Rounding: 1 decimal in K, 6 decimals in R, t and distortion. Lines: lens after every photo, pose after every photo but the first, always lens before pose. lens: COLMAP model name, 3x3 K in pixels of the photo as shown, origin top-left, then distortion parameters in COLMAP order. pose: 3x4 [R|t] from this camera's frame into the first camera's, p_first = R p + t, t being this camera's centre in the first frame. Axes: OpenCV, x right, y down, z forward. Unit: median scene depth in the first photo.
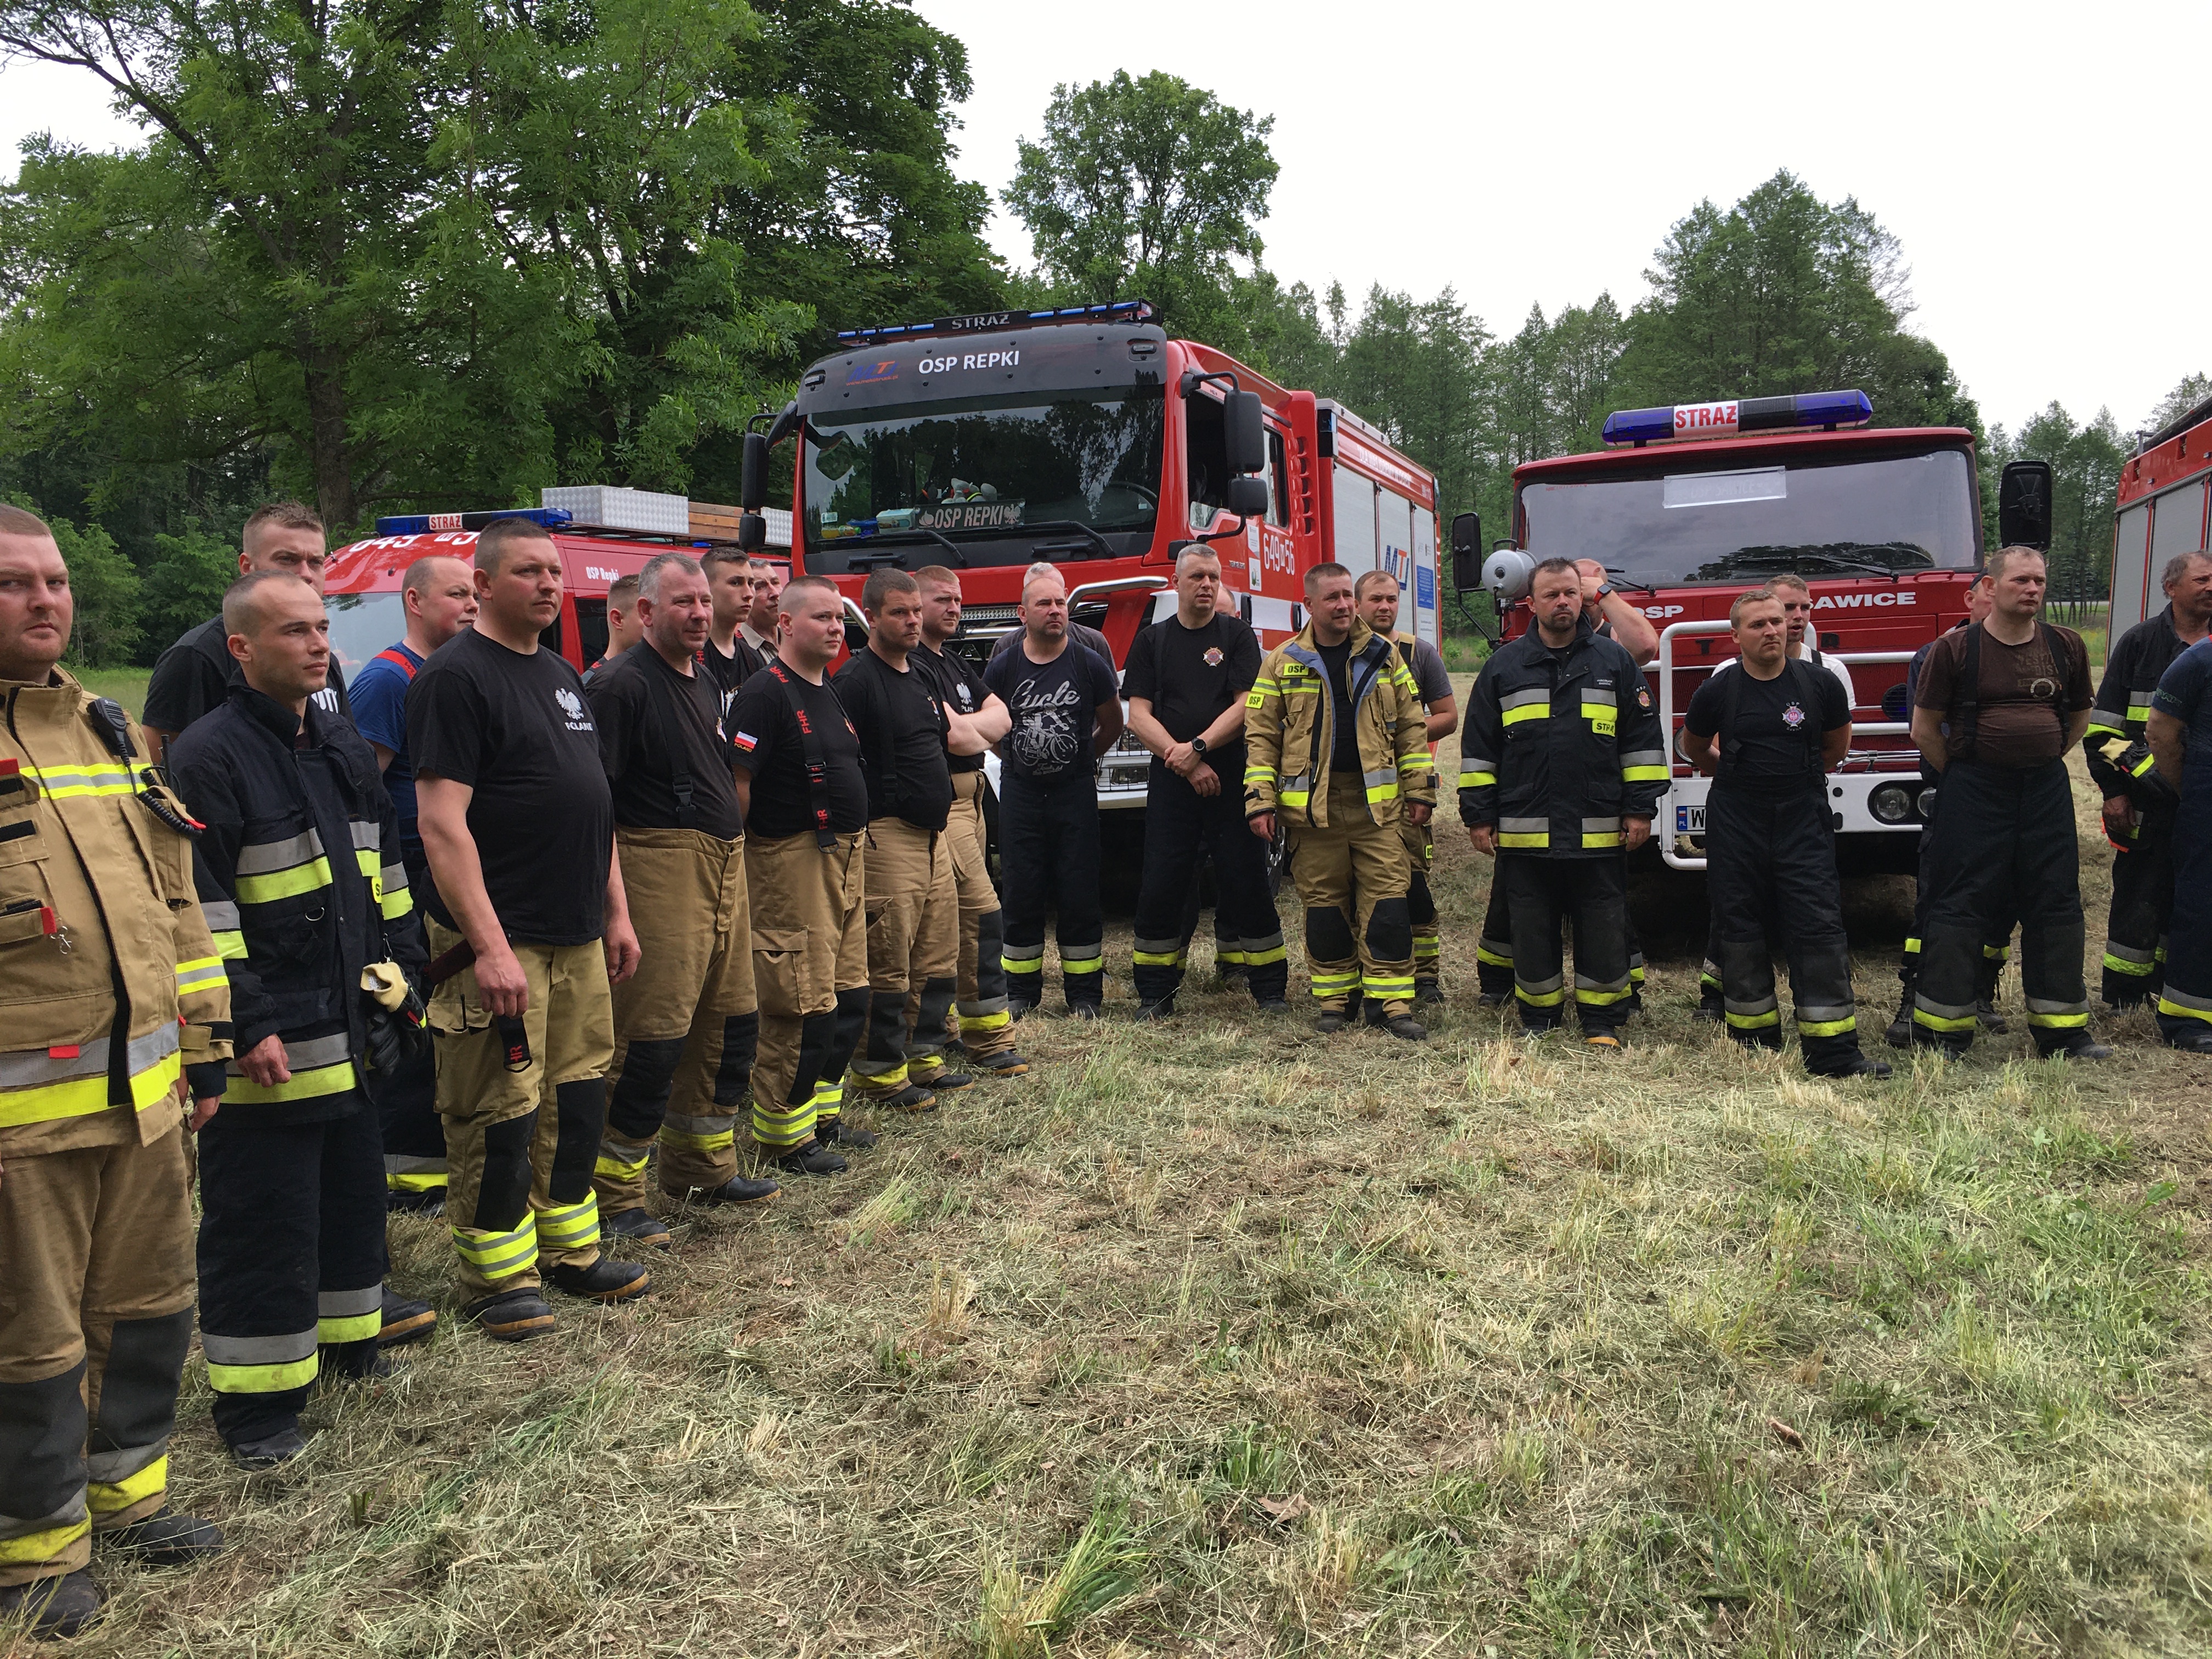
lens RADIAL K [[1904.2, 0, 1085.9], [0, 1904.2, 831.1], [0, 0, 1]] dist [0.095600, -0.124632]
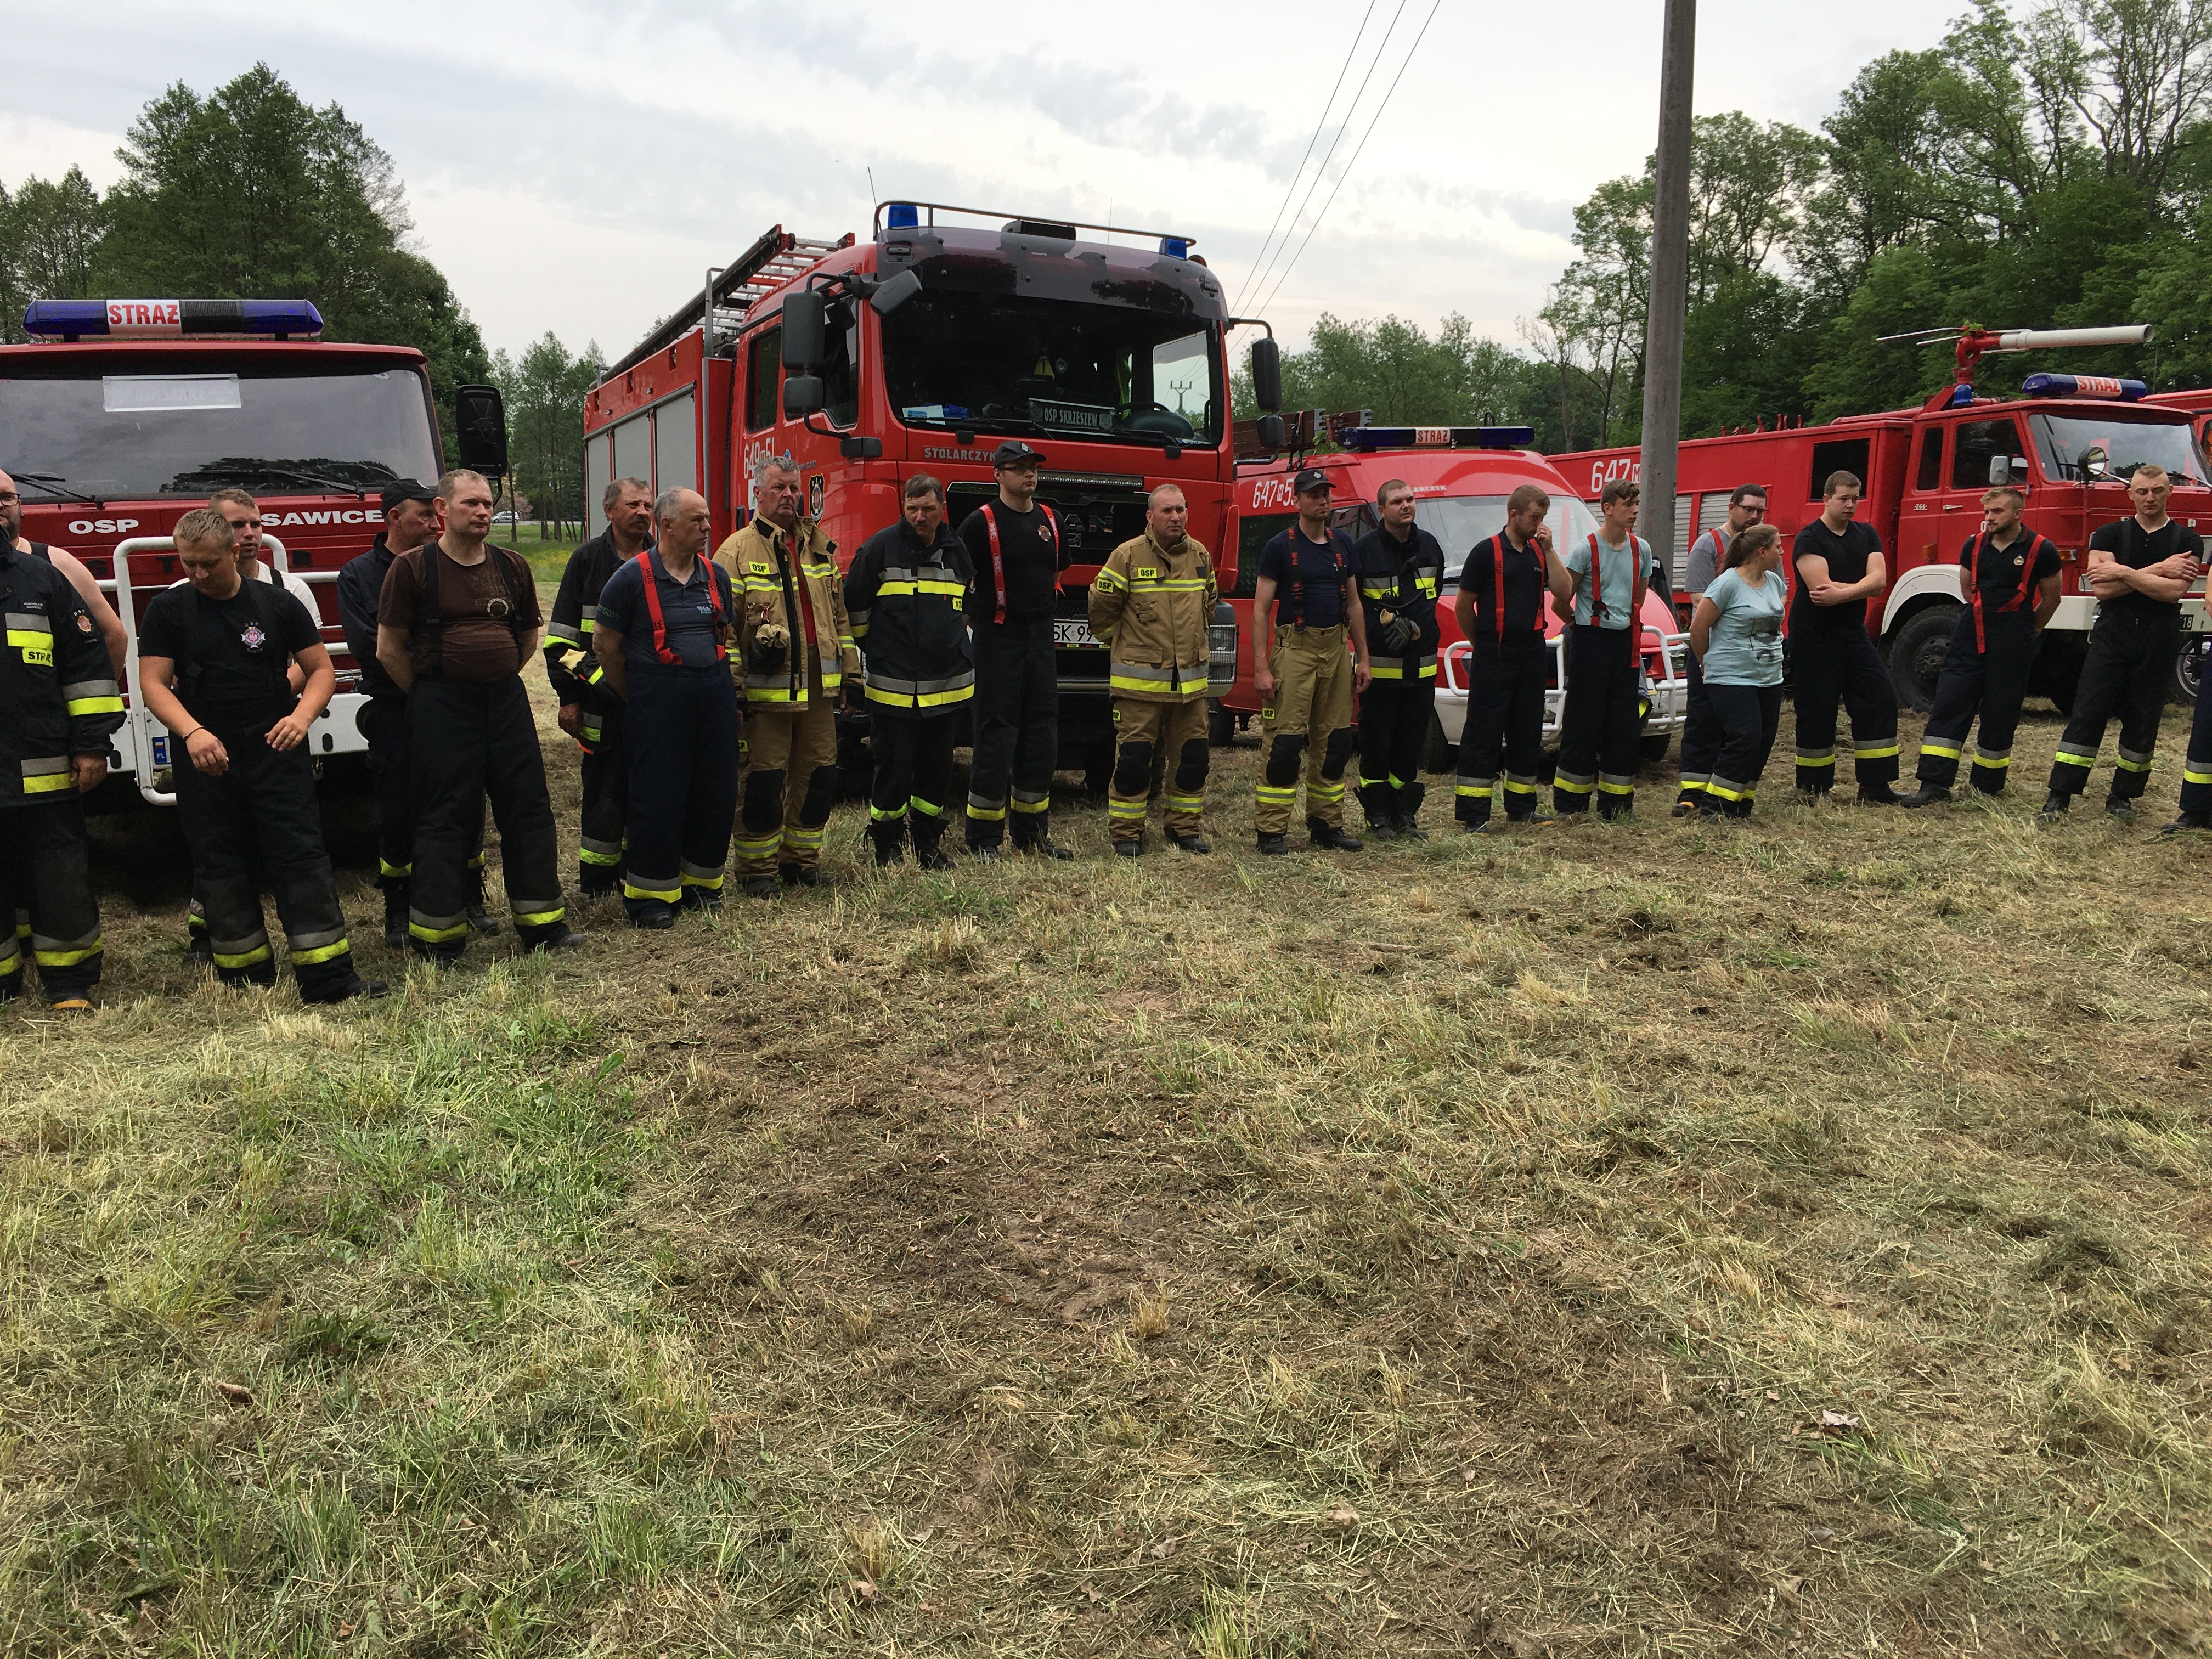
lens RADIAL K [[1904.4, 0, 1106.0], [0, 1904.4, 829.5], [0, 0, 1]] dist [0.082160, -0.114100]
pose [[0.745402, -0.097563, 0.659437, 0.041728], [0.069416, 0.995214, 0.068776, -0.001214], [-0.662991, -0.005490, 0.748608, -0.001514]]
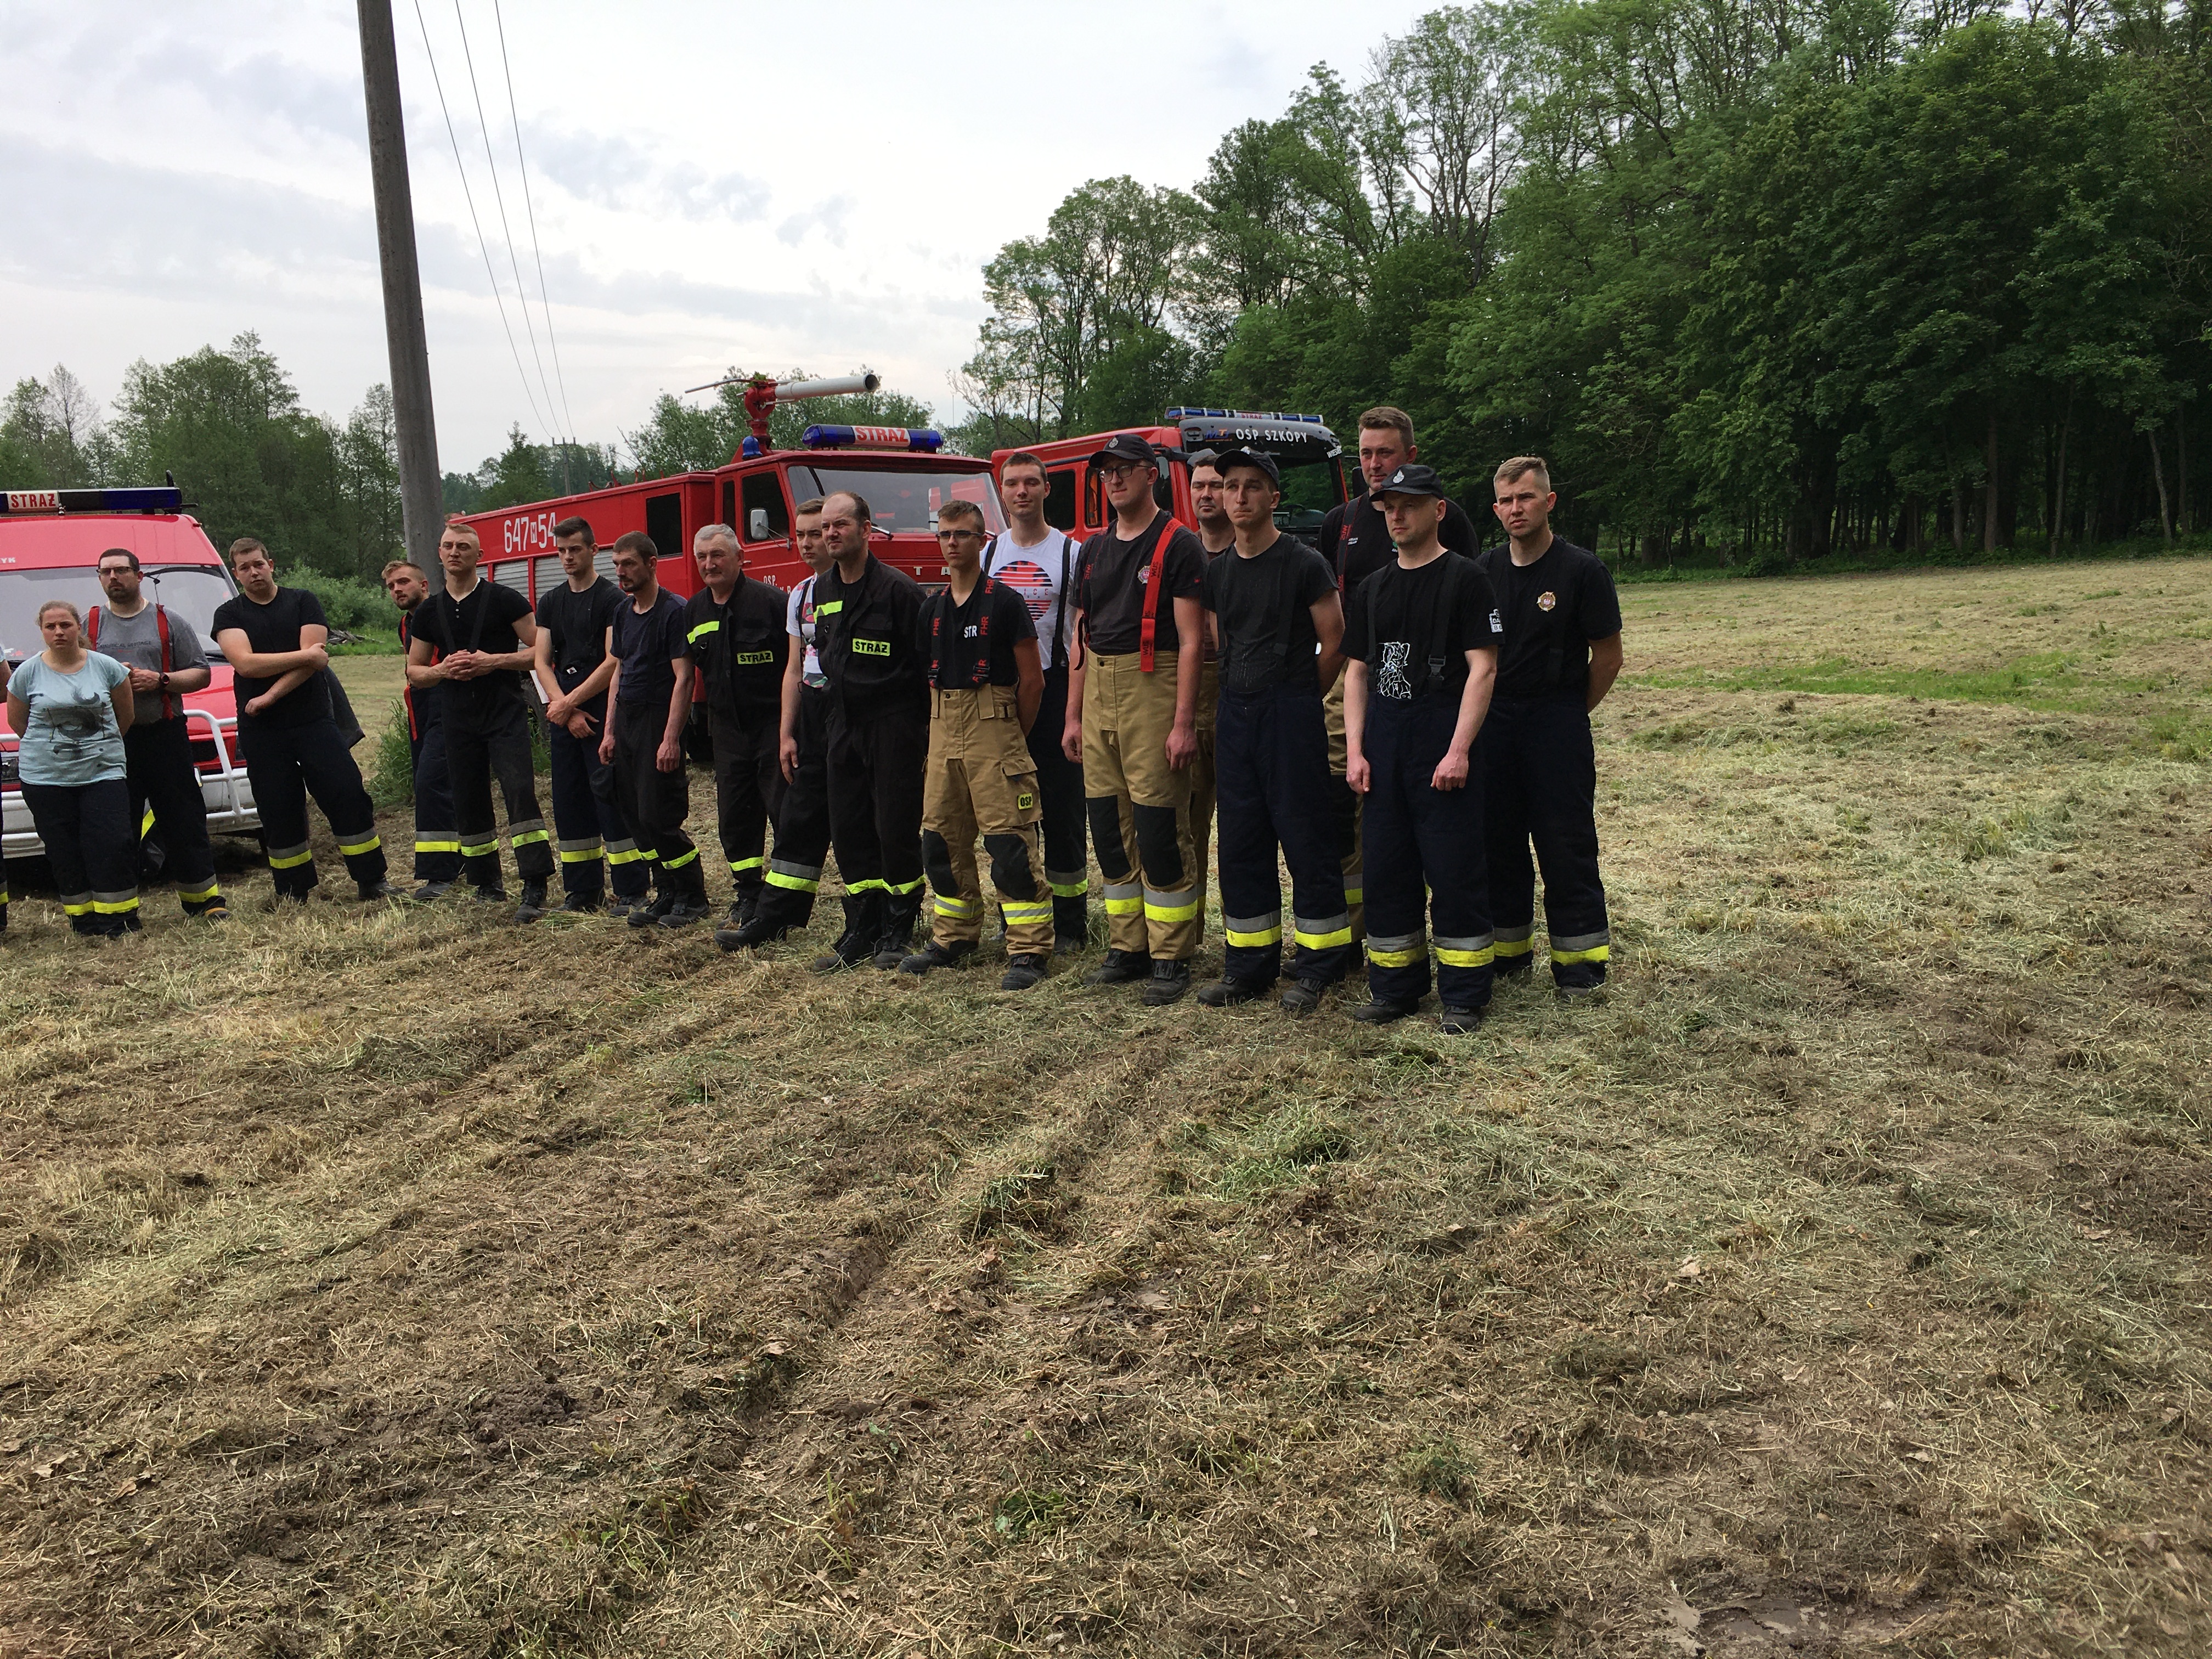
lens RADIAL K [[1898.6, 0, 1101.1], [0, 1898.6, 822.6], [0, 0, 1]] dist [0.089693, -0.127449]
pose [[0.558988, -0.124077, 0.819840, 0.780307], [0.127445, 0.989848, 0.062912, 0.057536], [-0.819323, 0.069317, 0.569126, -0.537654]]
